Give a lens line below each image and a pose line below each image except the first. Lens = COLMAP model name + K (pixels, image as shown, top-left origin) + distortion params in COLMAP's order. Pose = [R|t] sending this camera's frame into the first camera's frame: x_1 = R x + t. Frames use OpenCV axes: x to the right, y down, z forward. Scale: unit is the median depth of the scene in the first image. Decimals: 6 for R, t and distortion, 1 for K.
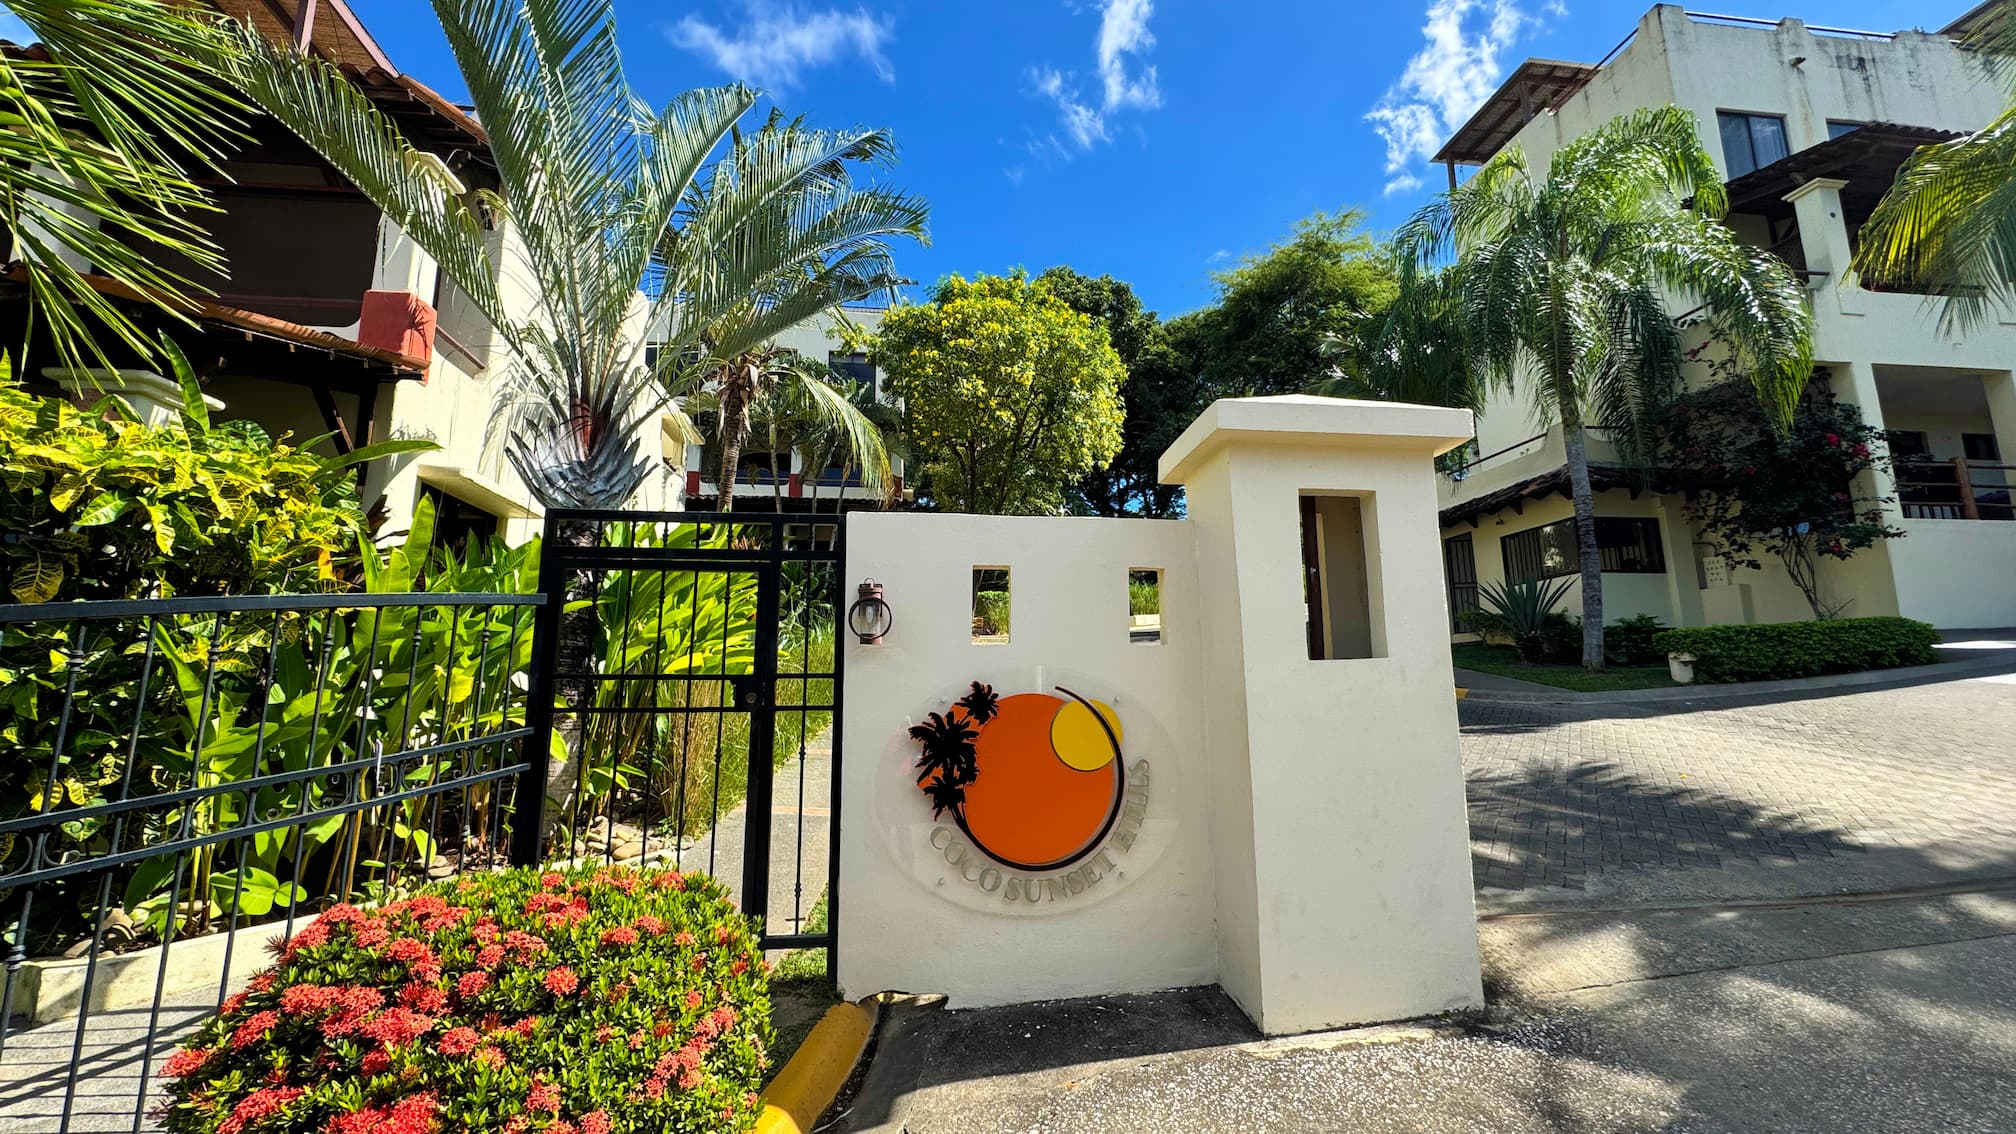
lens RADIAL K [[788.7, 0, 1013.5], [0, 788.7, 564.9], [0, 0, 1]] dist [0.000355, 0.000021]
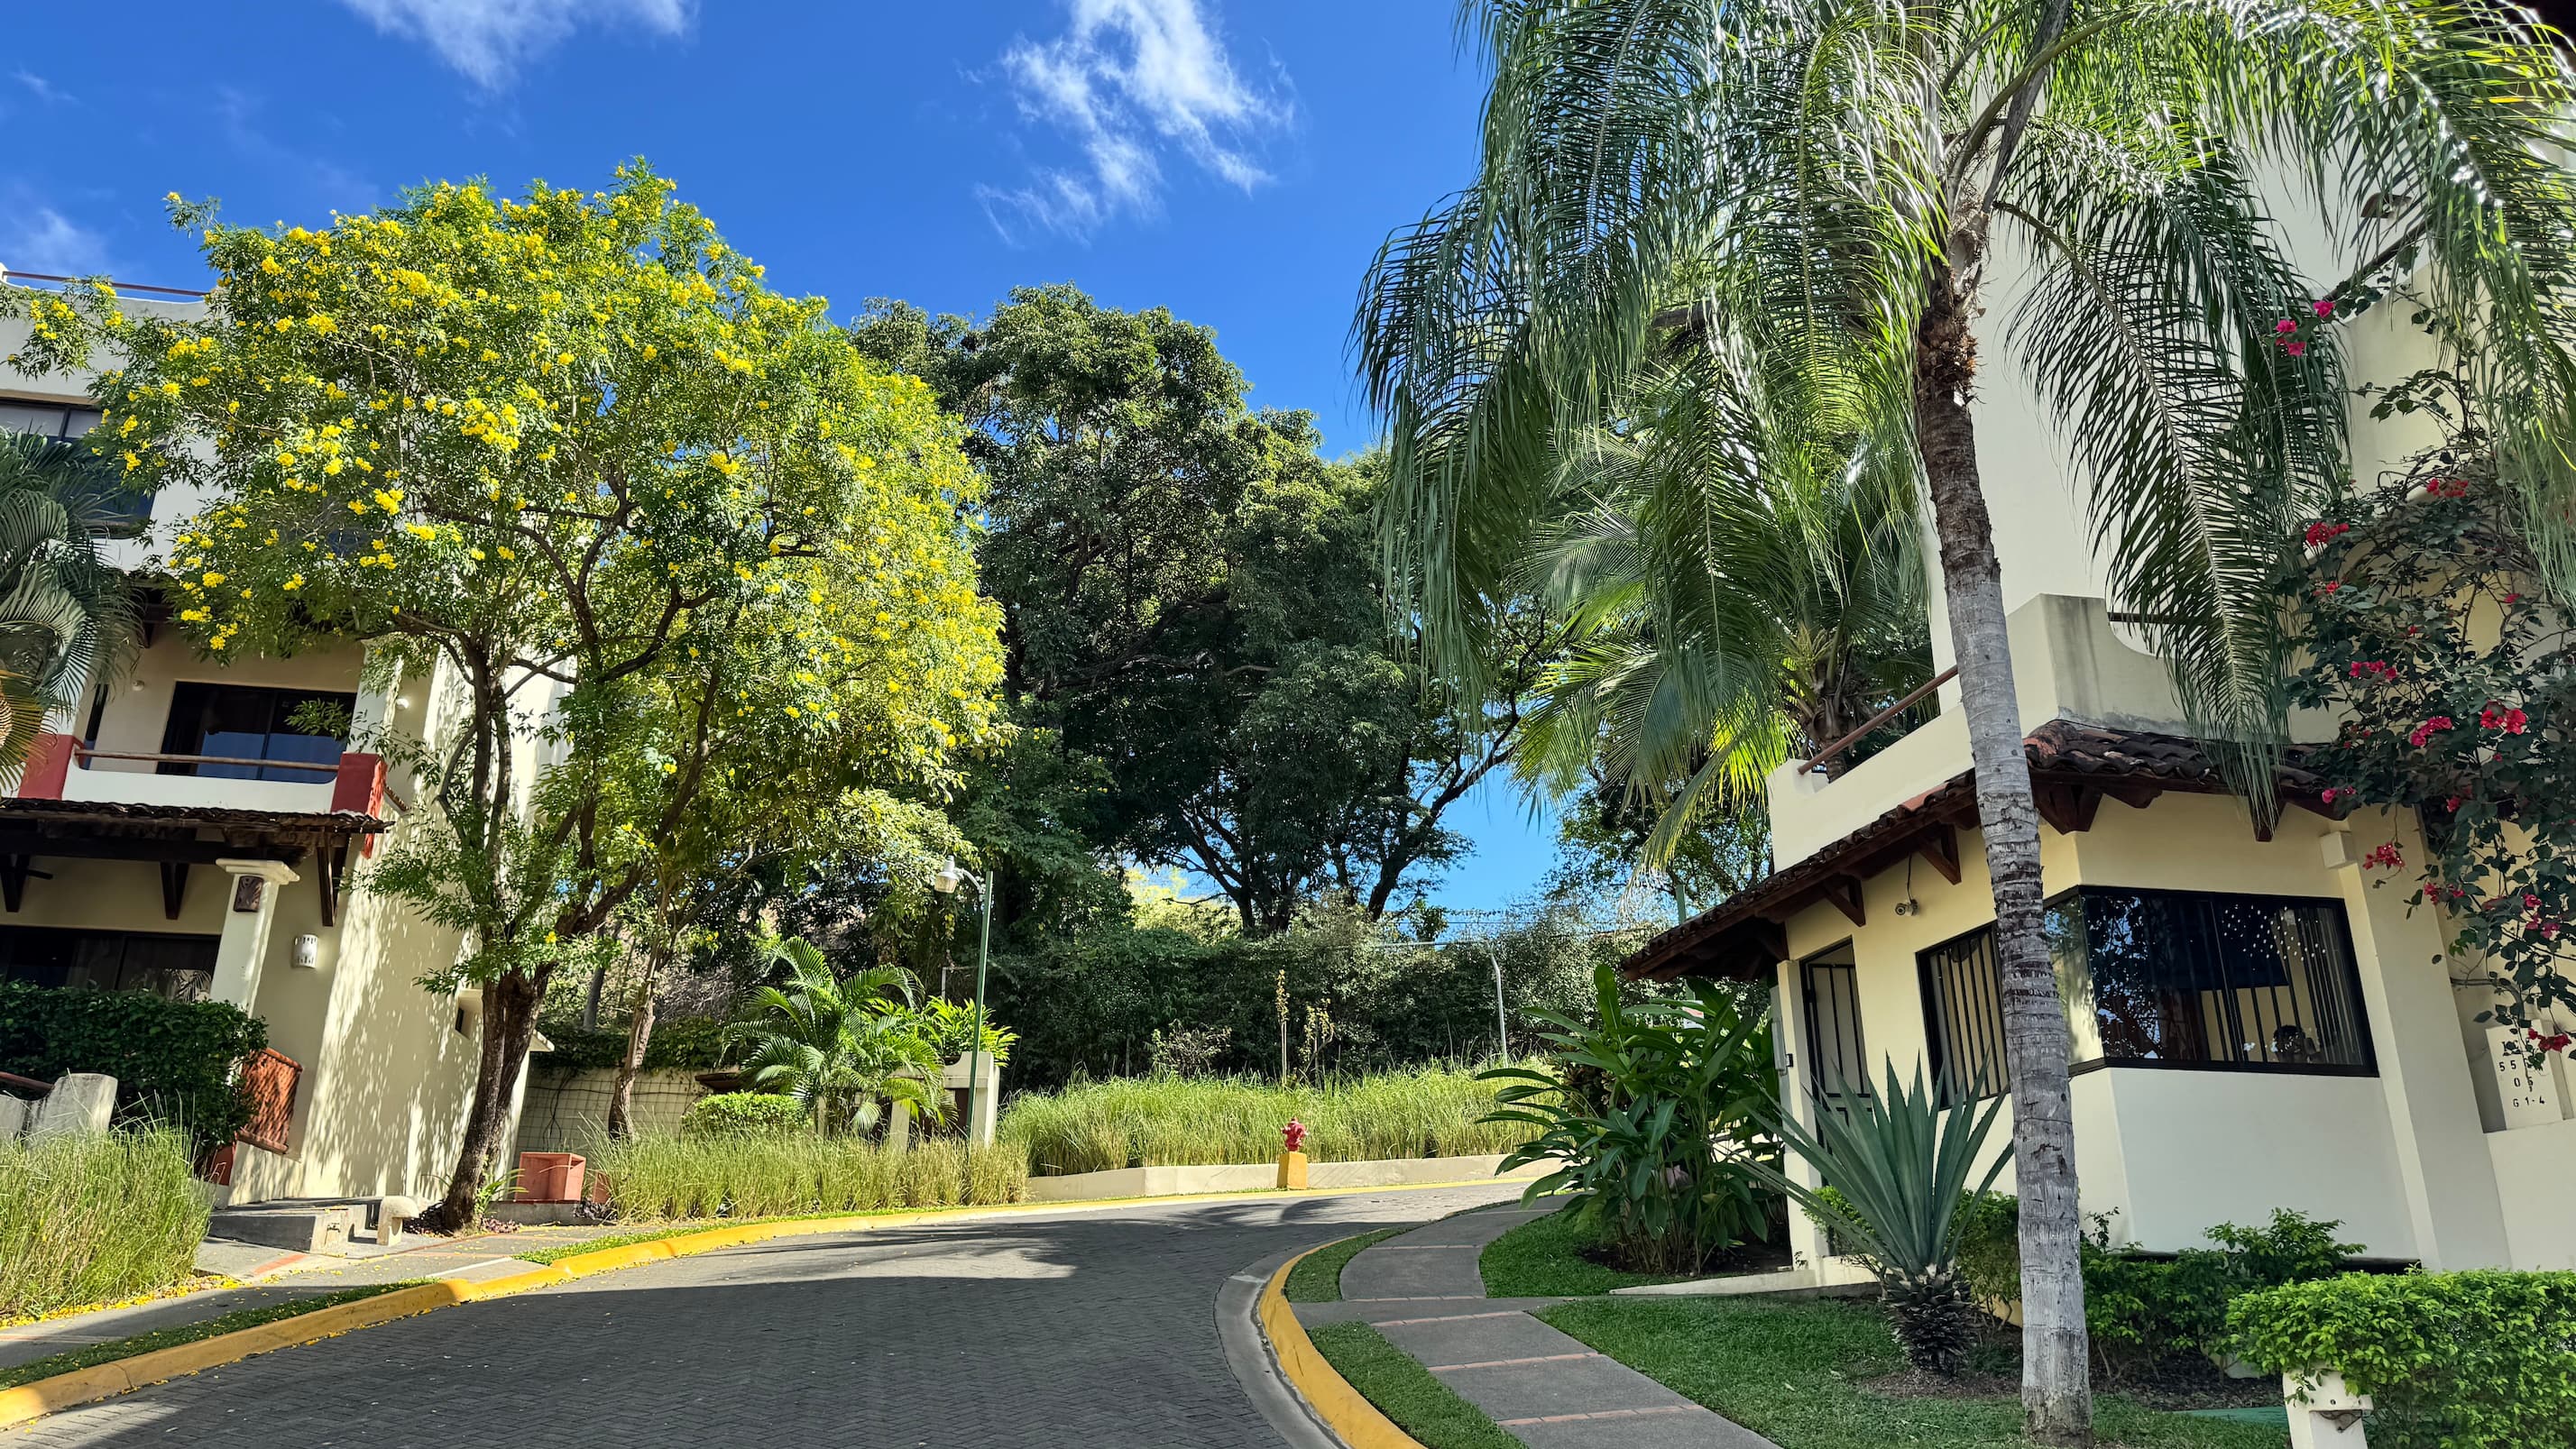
lens RADIAL K [[1770.1, 0, 1286.1], [0, 1770.1, 721.0], [0, 0, 1]] dist [0.000627, -0.001999]
pose [[0.998722, 0.032772, 0.038468, 0.363162], [-0.025527, 0.984122, -0.175646, 0.006313], [-0.043613, 0.174440, 0.983701, 0.303449]]
